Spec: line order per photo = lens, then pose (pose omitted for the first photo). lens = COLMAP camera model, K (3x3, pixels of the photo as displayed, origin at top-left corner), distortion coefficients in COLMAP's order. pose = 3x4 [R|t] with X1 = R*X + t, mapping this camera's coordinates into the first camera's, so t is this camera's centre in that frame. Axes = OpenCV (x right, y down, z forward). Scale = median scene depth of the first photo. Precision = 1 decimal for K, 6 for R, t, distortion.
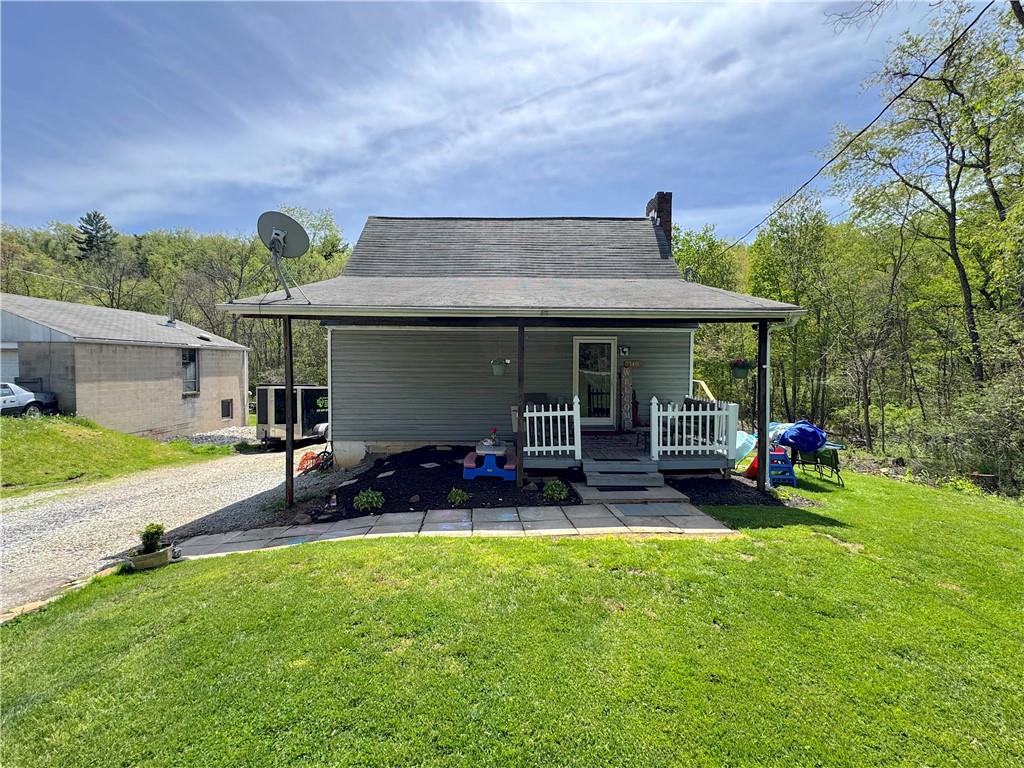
lens RADIAL K [[458.2, 0, 512.8], [0, 458.2, 385.8], [0, 0, 1]] dist [-0.002620, -0.000311]
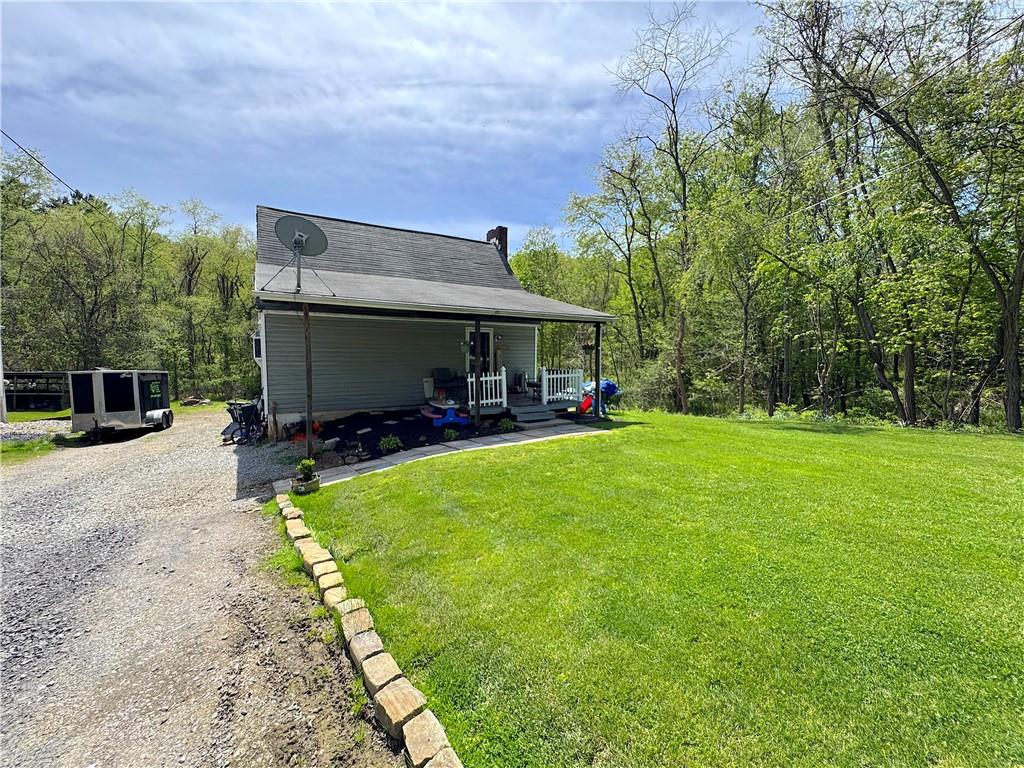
lens RADIAL K [[409.6, 0, 512.2], [0, 409.6, 383.5], [0, 0, 1]] dist [-0.002942, -0.000523]
pose [[0.859663, -0.036069, 0.509587, -0.388407], [0.018948, 0.999069, 0.038751, 0.018675], [-0.510510, -0.023657, 0.859546, -0.149884]]
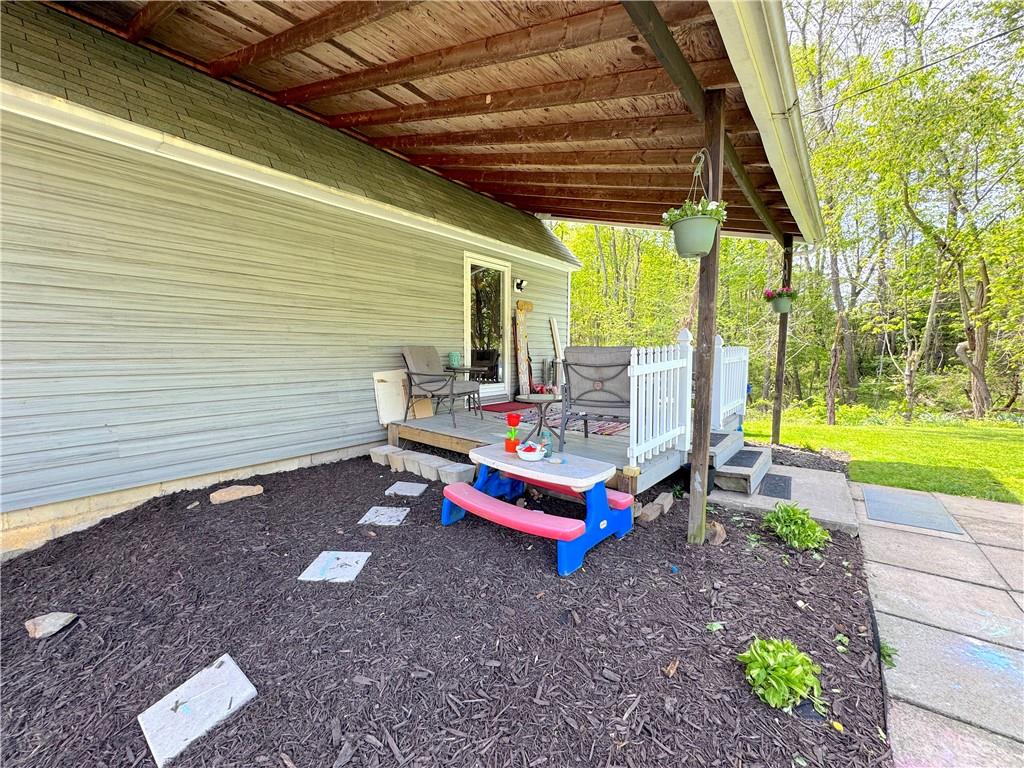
lens RADIAL K [[409.6, 0, 511.4], [0, 409.6, 388.7], [0, 0, 1]] dist [-0.002942, -0.000523]
pose [[0.649806, -0.070718, 0.756803, -0.243788], [0.030967, 0.997299, 0.066602, 0.037604], [-0.759469, -0.019842, 0.650241, 0.603958]]
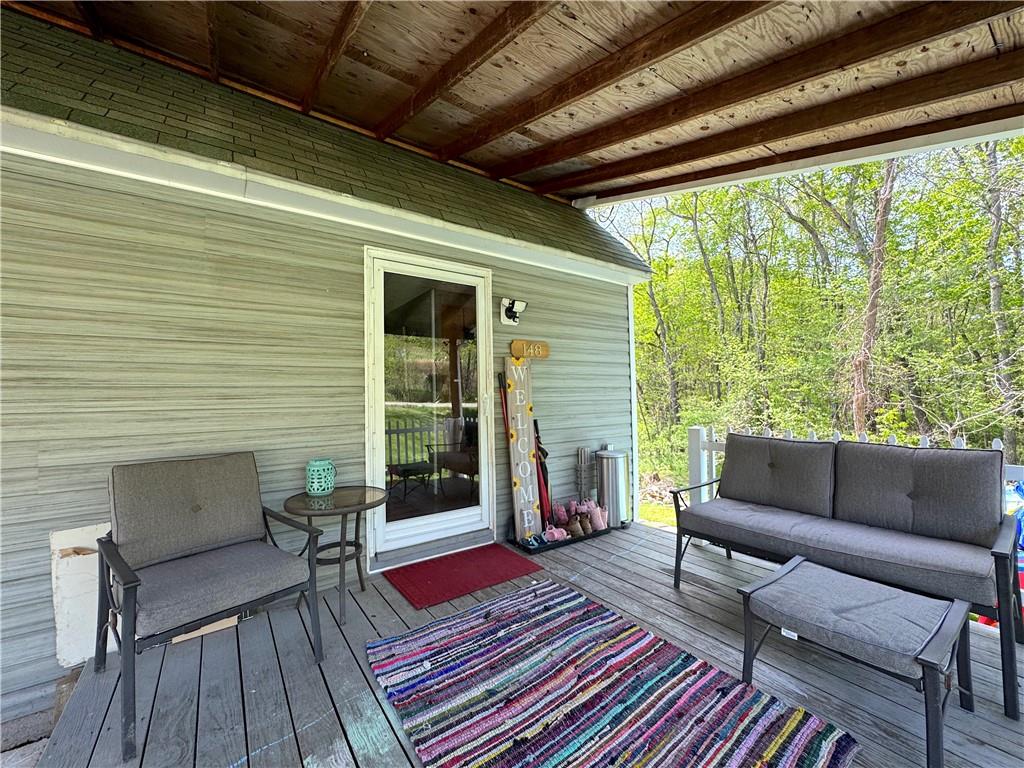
lens RADIAL K [[409.6, 0, 513.5], [0, 409.6, 381.8], [0, 0, 1]] dist [-0.002942, -0.000523]
pose [[0.826414, 0.002563, 0.563058, 0.065809], [0.045453, 0.996422, -0.071249, 0.000808], [-0.561226, 0.084474, 0.823341, 0.742009]]
